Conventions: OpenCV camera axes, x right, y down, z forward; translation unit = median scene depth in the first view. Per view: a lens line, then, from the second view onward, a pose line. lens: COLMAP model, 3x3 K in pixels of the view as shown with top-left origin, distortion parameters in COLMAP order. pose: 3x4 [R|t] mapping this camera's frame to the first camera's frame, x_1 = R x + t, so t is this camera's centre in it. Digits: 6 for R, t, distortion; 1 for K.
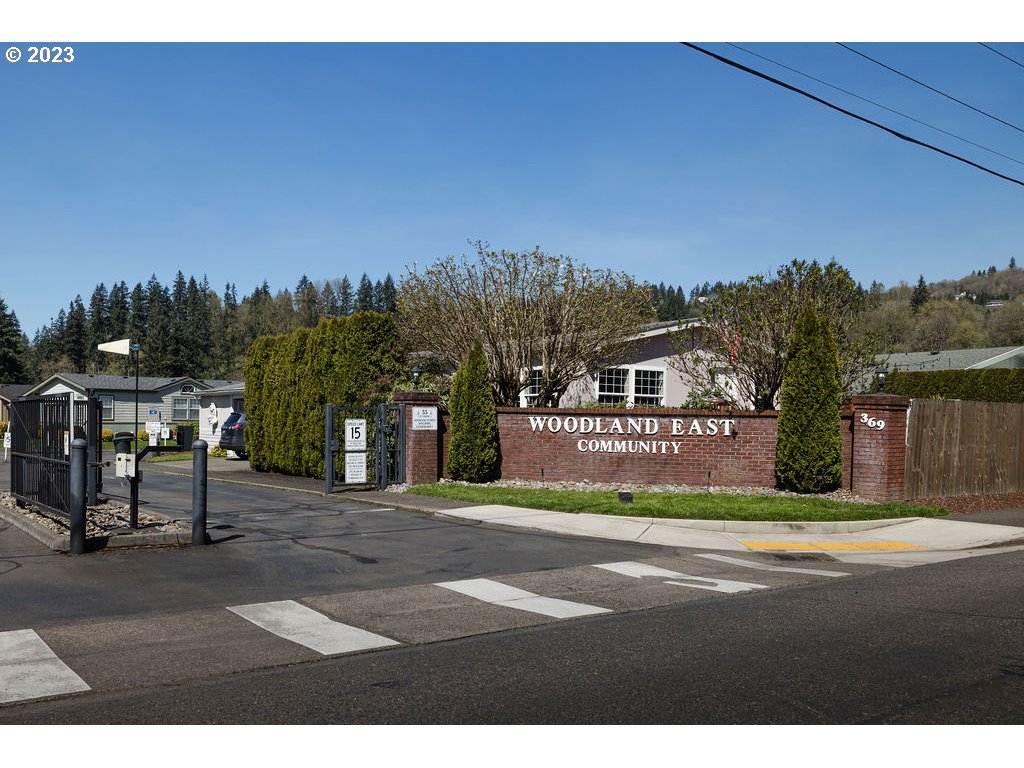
lens RADIAL K [[459.4, 0, 511.1], [0, 459.4, 427.1], [0, 0, 1]] dist [0.000203, -0.000003]
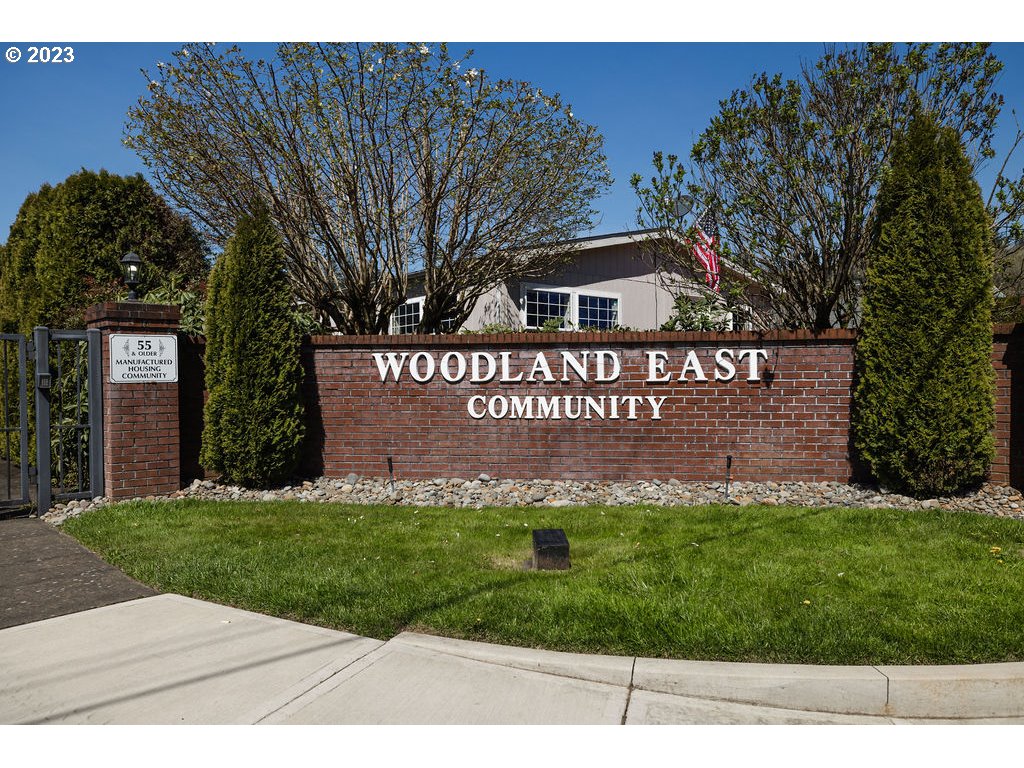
lens RADIAL K [[454.8, 0, 511.5], [0, 454.8, 371.3], [0, 0, 1]] dist [-0.000499, -0.000155]
pose [[0.994373, -0.016355, 0.104662, 0.144213], [0.019734, 0.999314, -0.031329, 0.017200], [-0.104078, 0.033218, 0.994014, 0.501917]]
